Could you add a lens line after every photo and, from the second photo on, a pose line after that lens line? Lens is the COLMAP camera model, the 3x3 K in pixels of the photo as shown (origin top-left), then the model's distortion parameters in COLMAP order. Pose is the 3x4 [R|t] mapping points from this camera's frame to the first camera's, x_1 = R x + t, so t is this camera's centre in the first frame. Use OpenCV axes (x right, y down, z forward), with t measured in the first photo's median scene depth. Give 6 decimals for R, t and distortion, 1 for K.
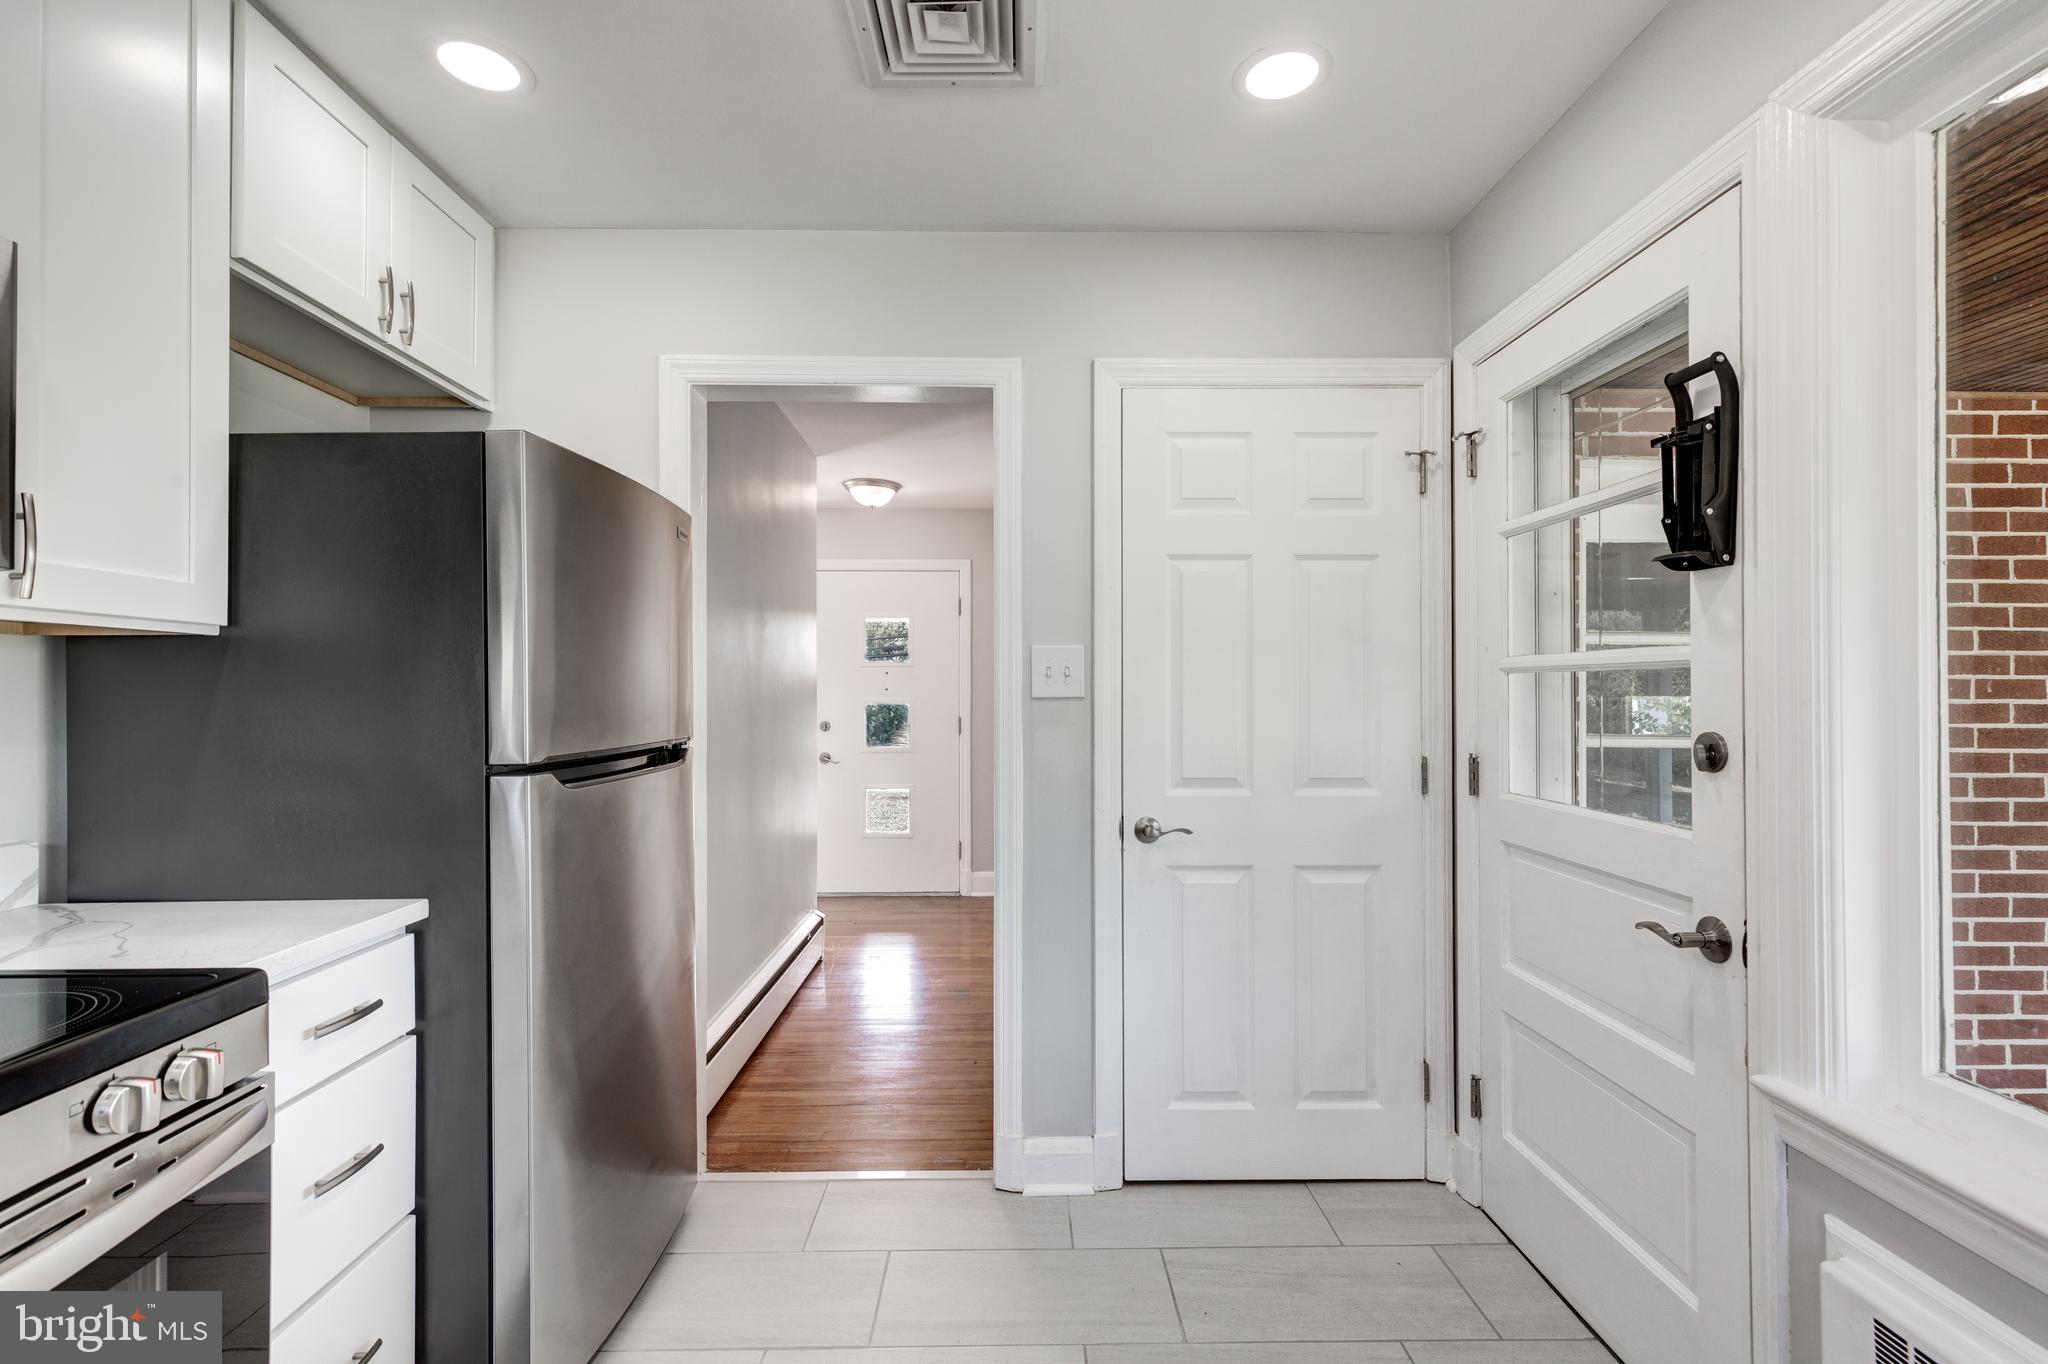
lens RADIAL K [[941.8, 0, 1030.9], [0, 941.8, 691.0], [0, 0, 1]] dist [0.000670, 0.000544]
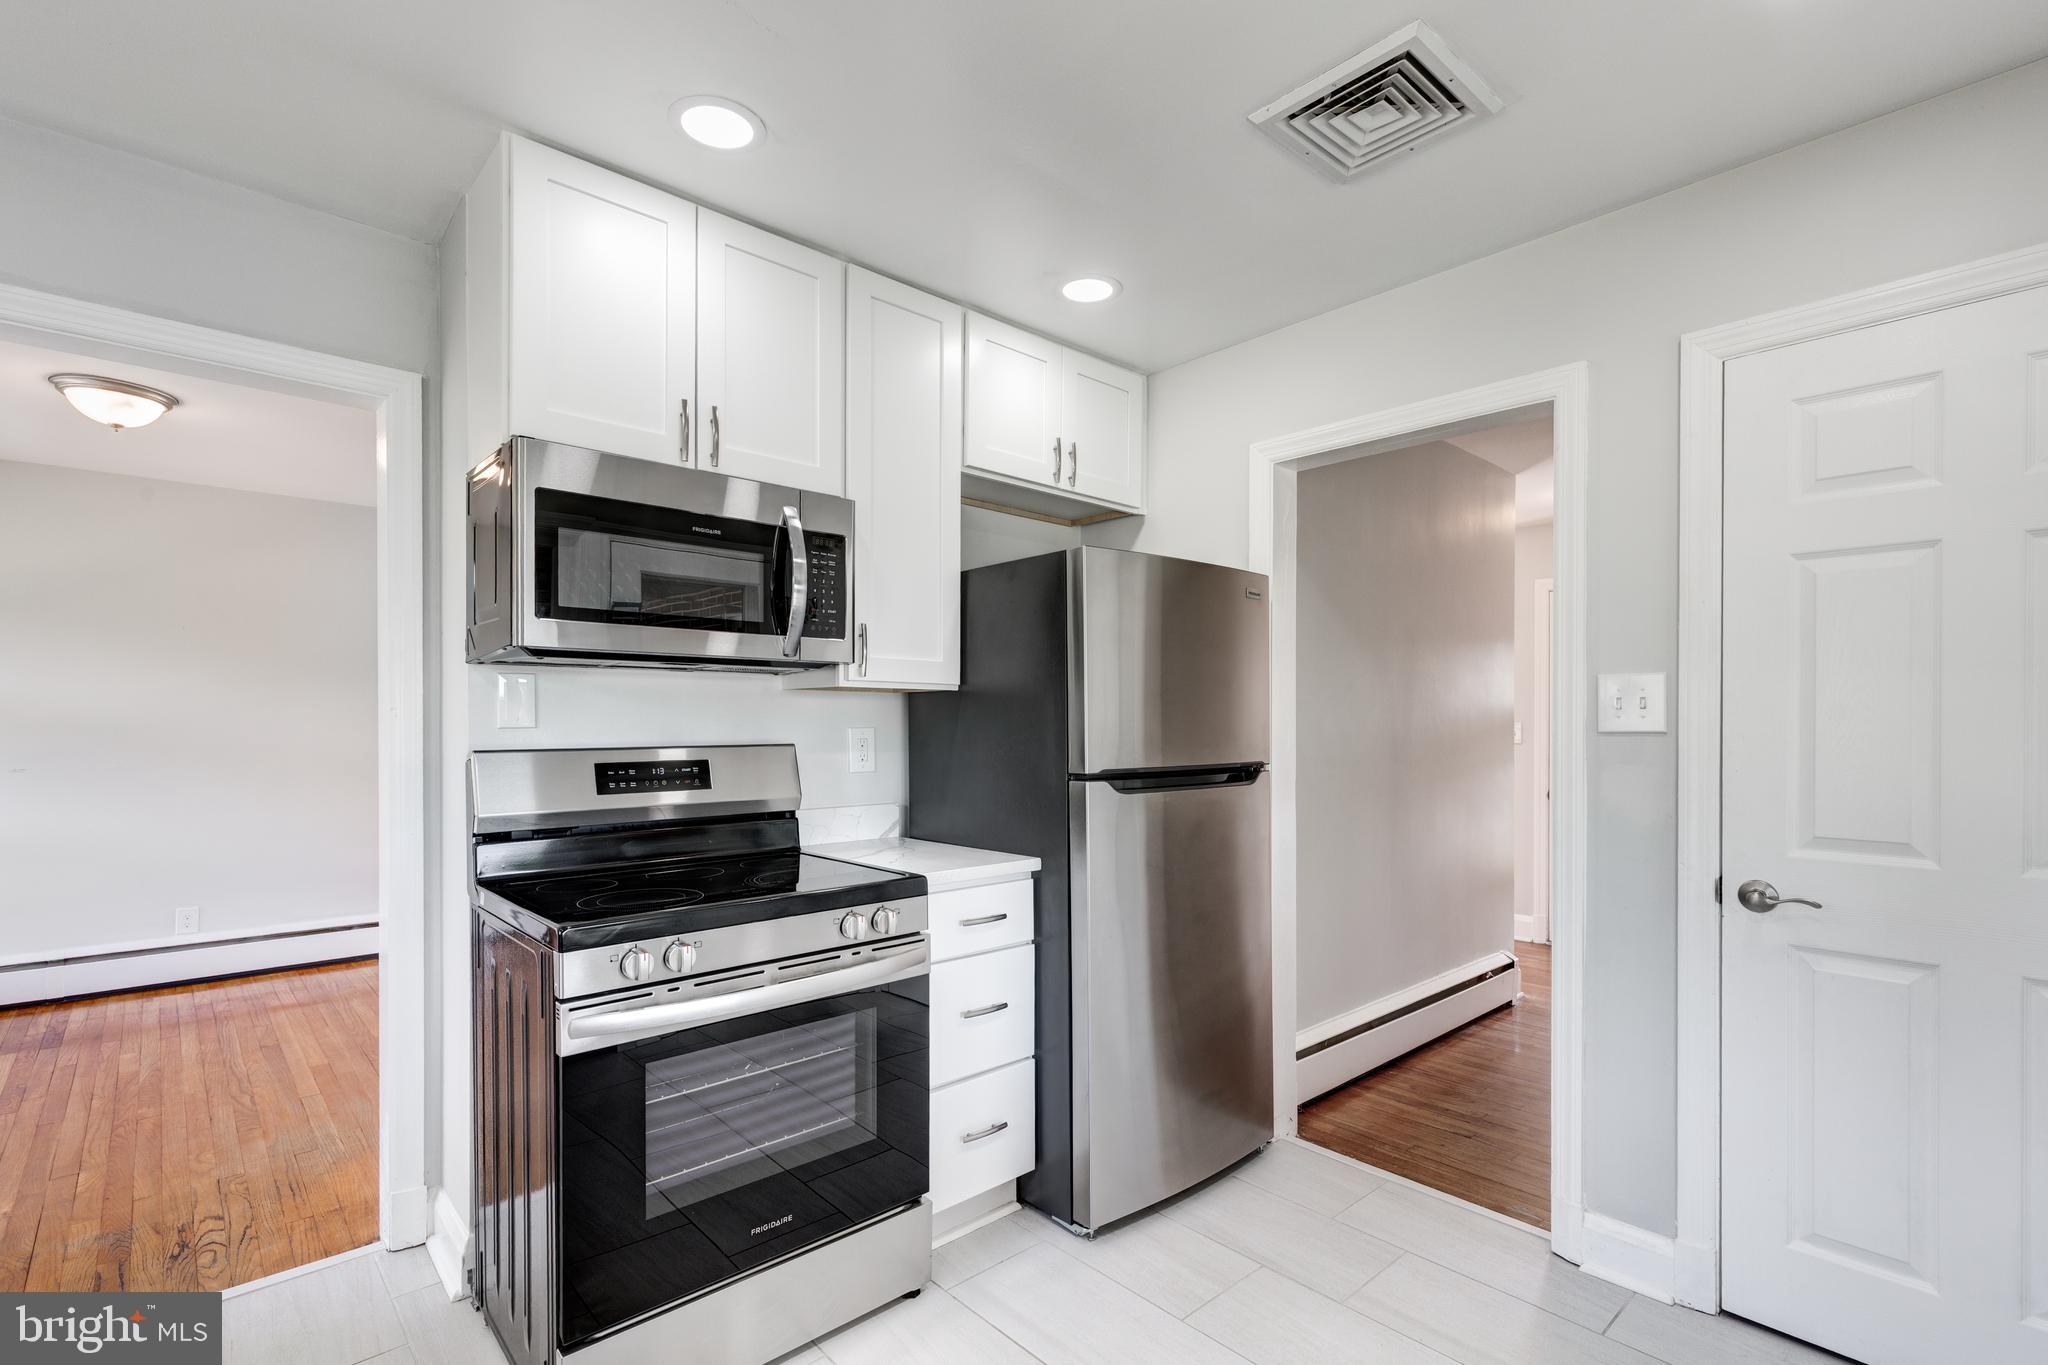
lens RADIAL K [[936.1, 0, 983.5], [0, 936.1, 736.5], [0, 0, 1]] dist [0.001260, 0.000118]
pose [[0.639778, 0.015023, -0.768413, 0.334869], [-0.001736, 0.999835, 0.018103, -0.004159], [0.768558, -0.010248, 0.639699, -0.036206]]
